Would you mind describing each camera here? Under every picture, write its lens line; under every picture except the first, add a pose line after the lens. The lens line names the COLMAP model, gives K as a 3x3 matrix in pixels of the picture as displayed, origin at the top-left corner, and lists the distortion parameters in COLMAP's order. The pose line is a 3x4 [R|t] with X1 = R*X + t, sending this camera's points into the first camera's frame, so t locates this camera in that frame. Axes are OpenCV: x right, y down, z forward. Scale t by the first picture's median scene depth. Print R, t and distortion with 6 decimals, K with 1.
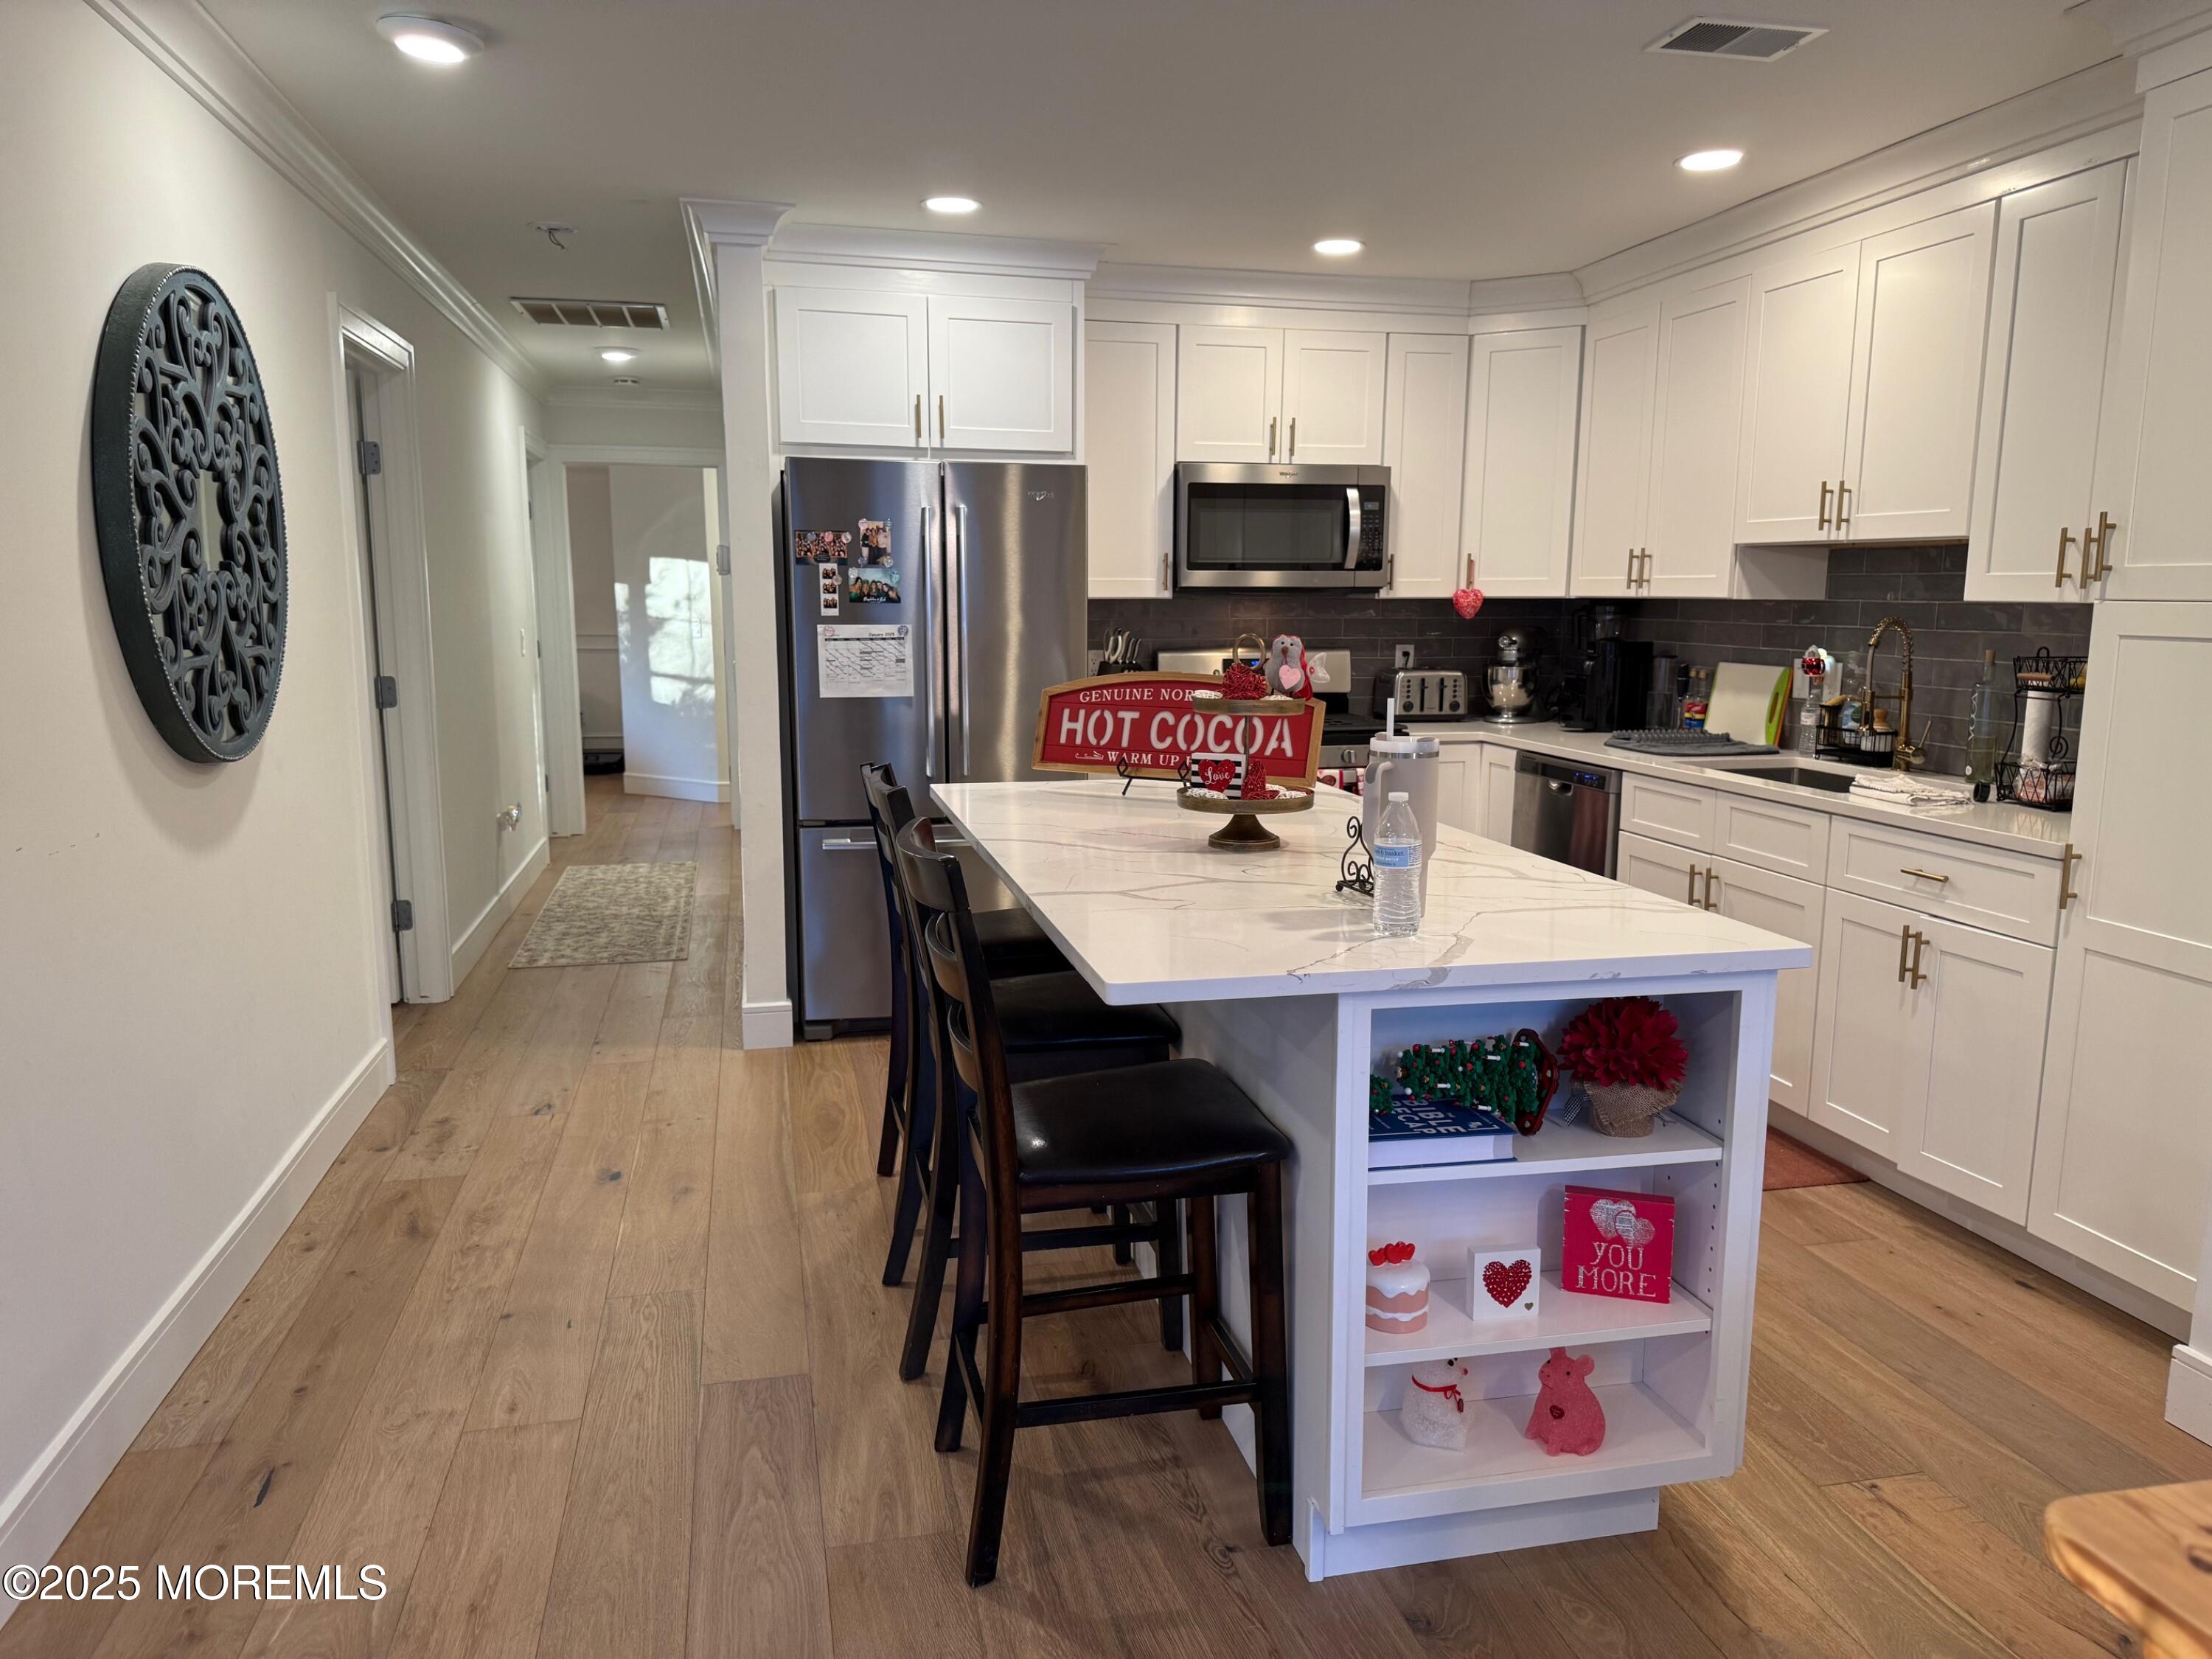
lens RADIAL K [[1548.9, 0, 1106.6], [0, 1548.9, 839.6], [0, 0, 1]] dist [0.088177, -0.145600]
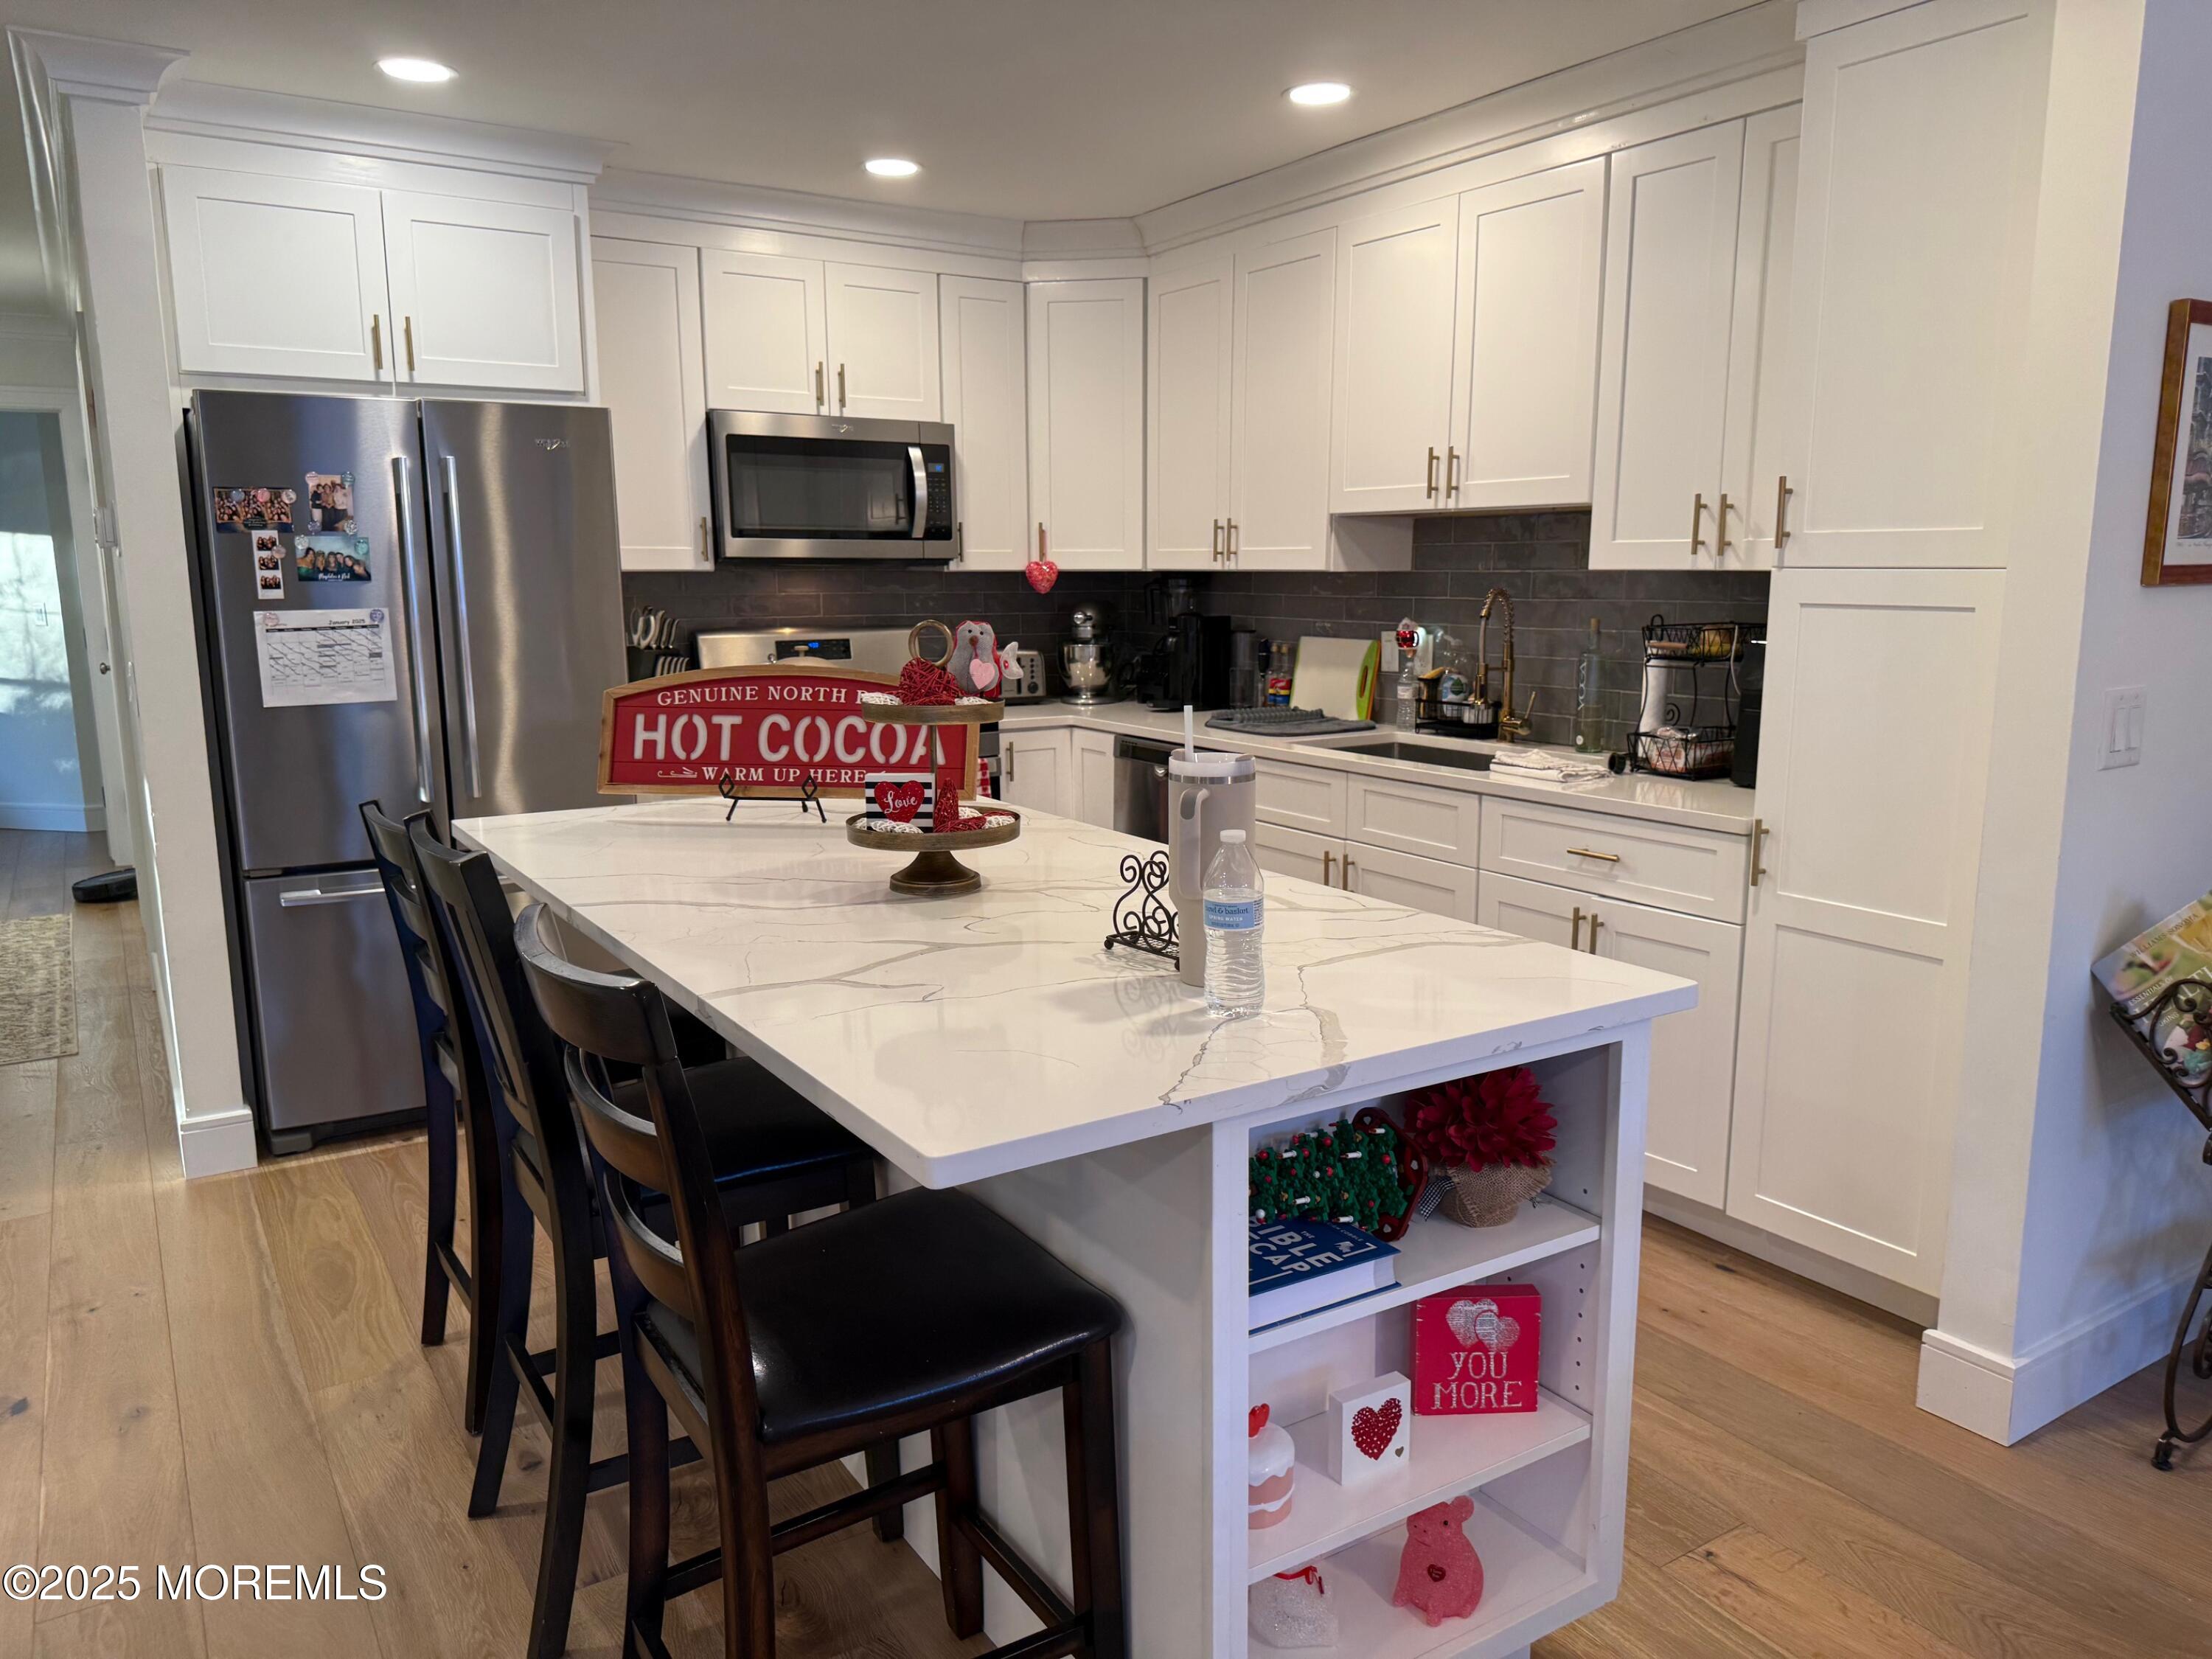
lens RADIAL K [[1563.2, 0, 1128.5], [0, 1563.2, 834.5], [0, 0, 1]] dist [0.120924, -0.243516]
pose [[0.938665, -0.065948, 0.338467, -0.061519], [0.061256, 0.997820, 0.024537, -0.025419], [-0.339347, -0.002299, 0.940658, 0.147056]]
